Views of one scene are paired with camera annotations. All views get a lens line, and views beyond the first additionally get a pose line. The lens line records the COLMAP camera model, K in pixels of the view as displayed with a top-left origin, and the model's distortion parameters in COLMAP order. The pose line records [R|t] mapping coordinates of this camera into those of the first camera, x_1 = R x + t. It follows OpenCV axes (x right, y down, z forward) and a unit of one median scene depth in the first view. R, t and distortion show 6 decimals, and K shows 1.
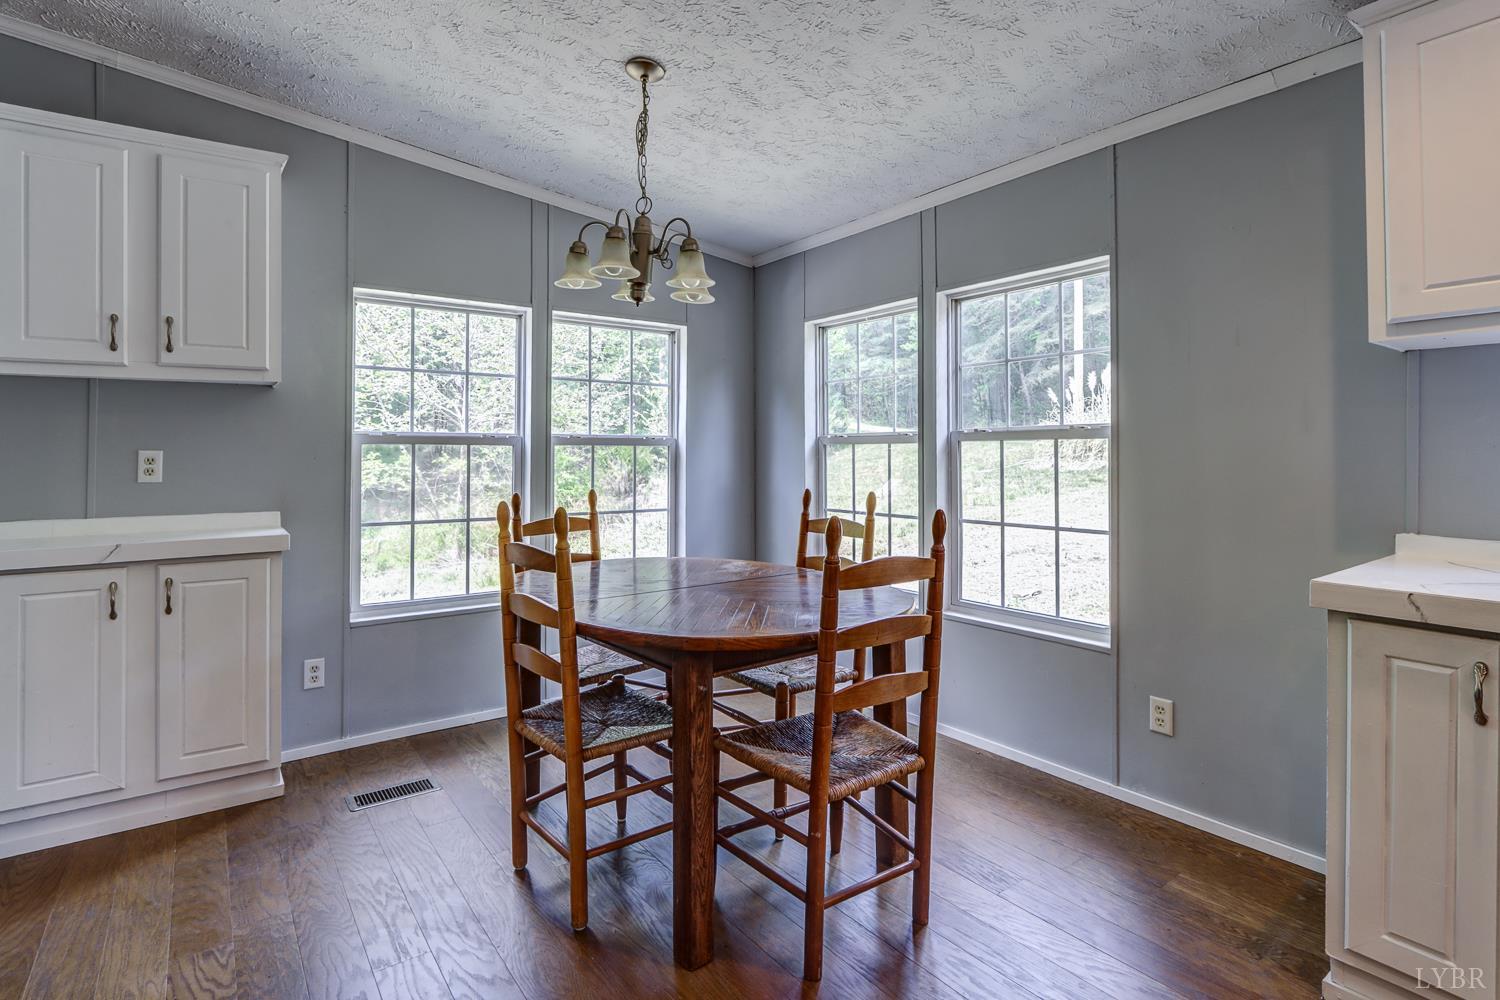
lens RADIAL K [[727.7, 0, 751.1], [0, 727.7, 459.7], [0, 0, 1]] dist [-0.002446, 0.000667]
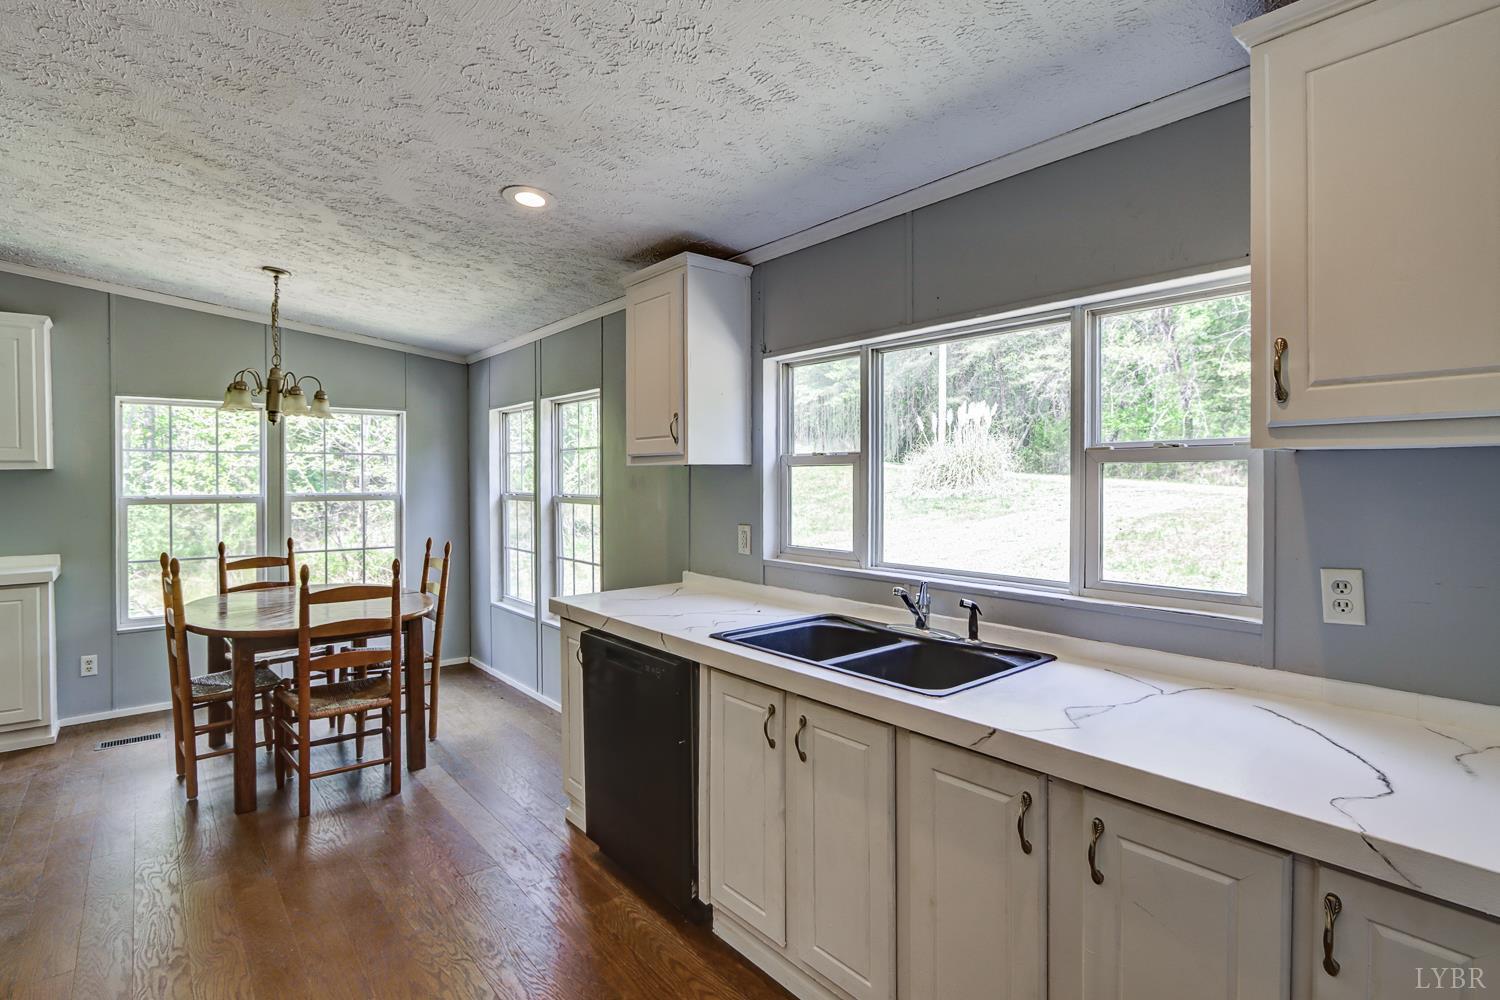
lens RADIAL K [[719.5, 0, 742.8], [0, 719.5, 494.7], [0, 0, 1]] dist [-0.001719, -0.000153]
pose [[0.999040, -0.000528, 0.043802, 0.634778], [-0.000355, 0.999797, 0.020137, -0.074789], [-0.043804, -0.020133, 0.998837, -0.477039]]
